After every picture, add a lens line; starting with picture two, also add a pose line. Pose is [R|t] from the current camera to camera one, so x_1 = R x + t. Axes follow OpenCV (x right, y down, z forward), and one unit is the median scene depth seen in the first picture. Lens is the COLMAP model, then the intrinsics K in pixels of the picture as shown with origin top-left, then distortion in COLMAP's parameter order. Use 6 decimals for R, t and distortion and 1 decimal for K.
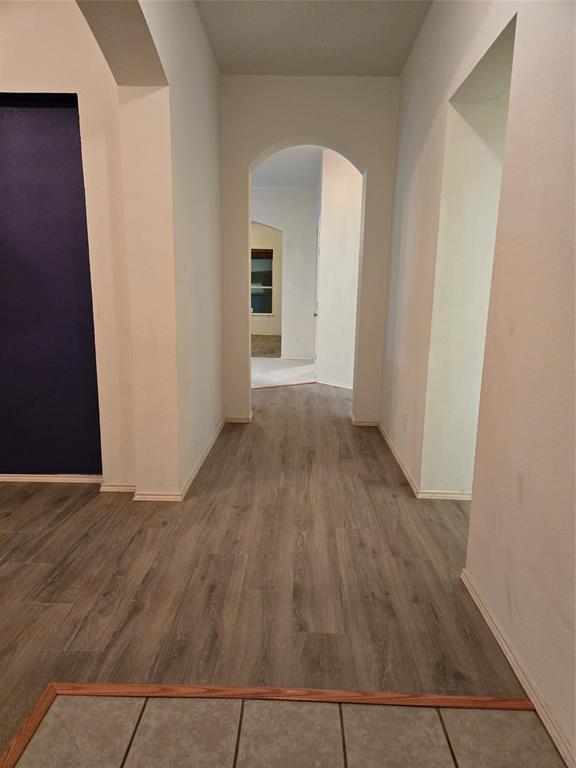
lens RADIAL K [[511.6, 0, 293.3], [0, 511.6, 387.0], [0, 0, 1]] dist [0.081808, -0.065436]
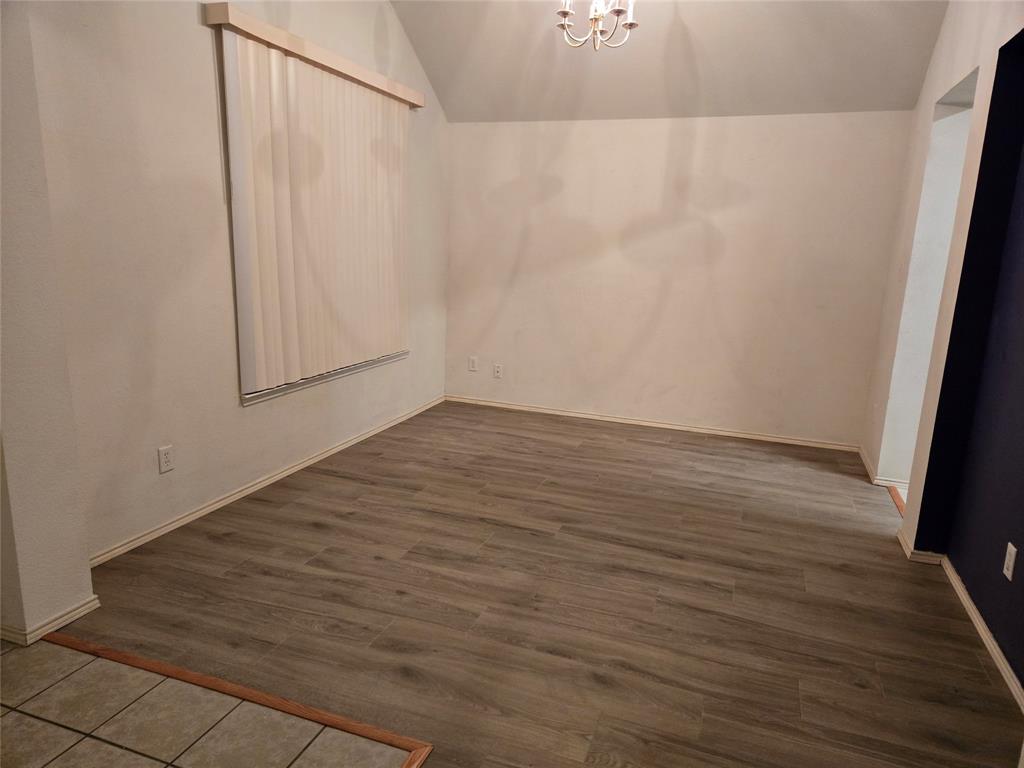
lens RADIAL K [[682.1, 0, 510.9], [0, 682.1, 383.2], [0, 0, 1]] dist [0.081808, -0.065436]
pose [[-0.329379, 0.169026, -0.928946, 0.353883], [-0.220424, 0.942896, 0.249720, -0.249564], [0.918108, 0.287015, -0.273313, 0.919007]]
